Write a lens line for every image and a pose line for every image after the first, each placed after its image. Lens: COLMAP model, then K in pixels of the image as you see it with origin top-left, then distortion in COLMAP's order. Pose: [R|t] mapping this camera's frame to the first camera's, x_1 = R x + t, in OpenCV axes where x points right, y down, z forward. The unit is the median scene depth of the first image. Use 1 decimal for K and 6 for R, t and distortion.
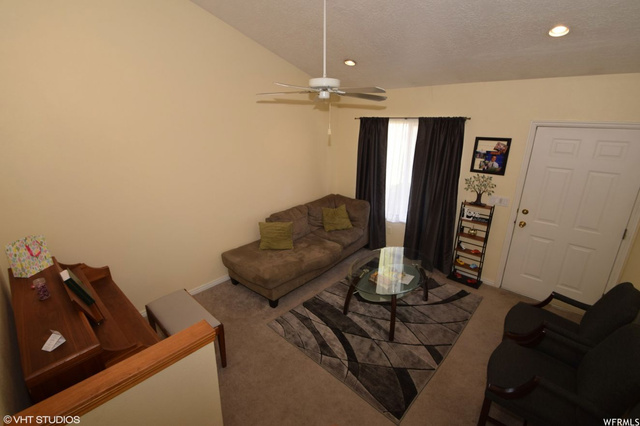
lens RADIAL K [[280.2, 0, 315.7], [0, 280.2, 206.6], [0, 0, 1]] dist [0.003609, -0.008787]
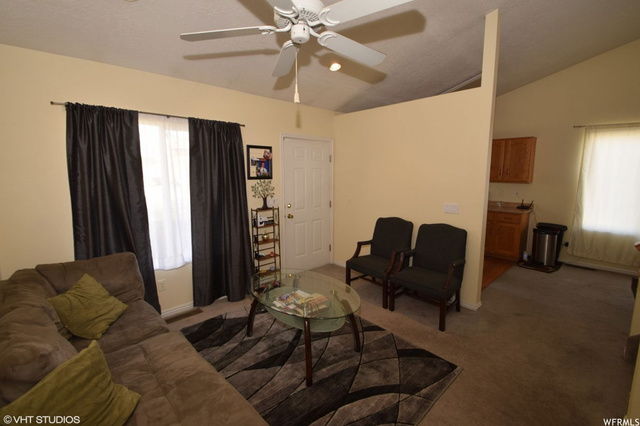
lens RADIAL K [[280.2, 0, 315.7], [0, 280.2, 206.6], [0, 0, 1]] dist [0.003609, -0.008787]
pose [[0.077490, -0.128069, 0.988733, -0.429337], [0.296024, 0.949948, 0.099845, -0.062939], [-0.952032, 0.284952, 0.111523, 0.700512]]
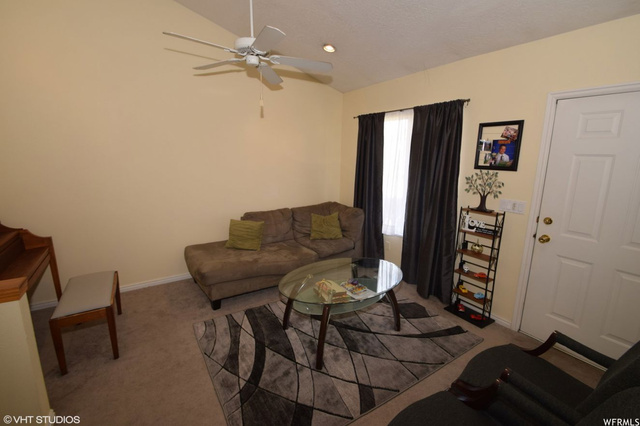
lens RADIAL K [[280.2, 0, 315.7], [0, 280.2, 206.6], [0, 0, 1]] dist [0.003609, -0.008787]
pose [[0.969380, 0.056073, -0.239076, 0.323874], [-0.083423, 0.990876, -0.105855, 0.097983], [0.230959, 0.122559, 0.965214, 0.169620]]
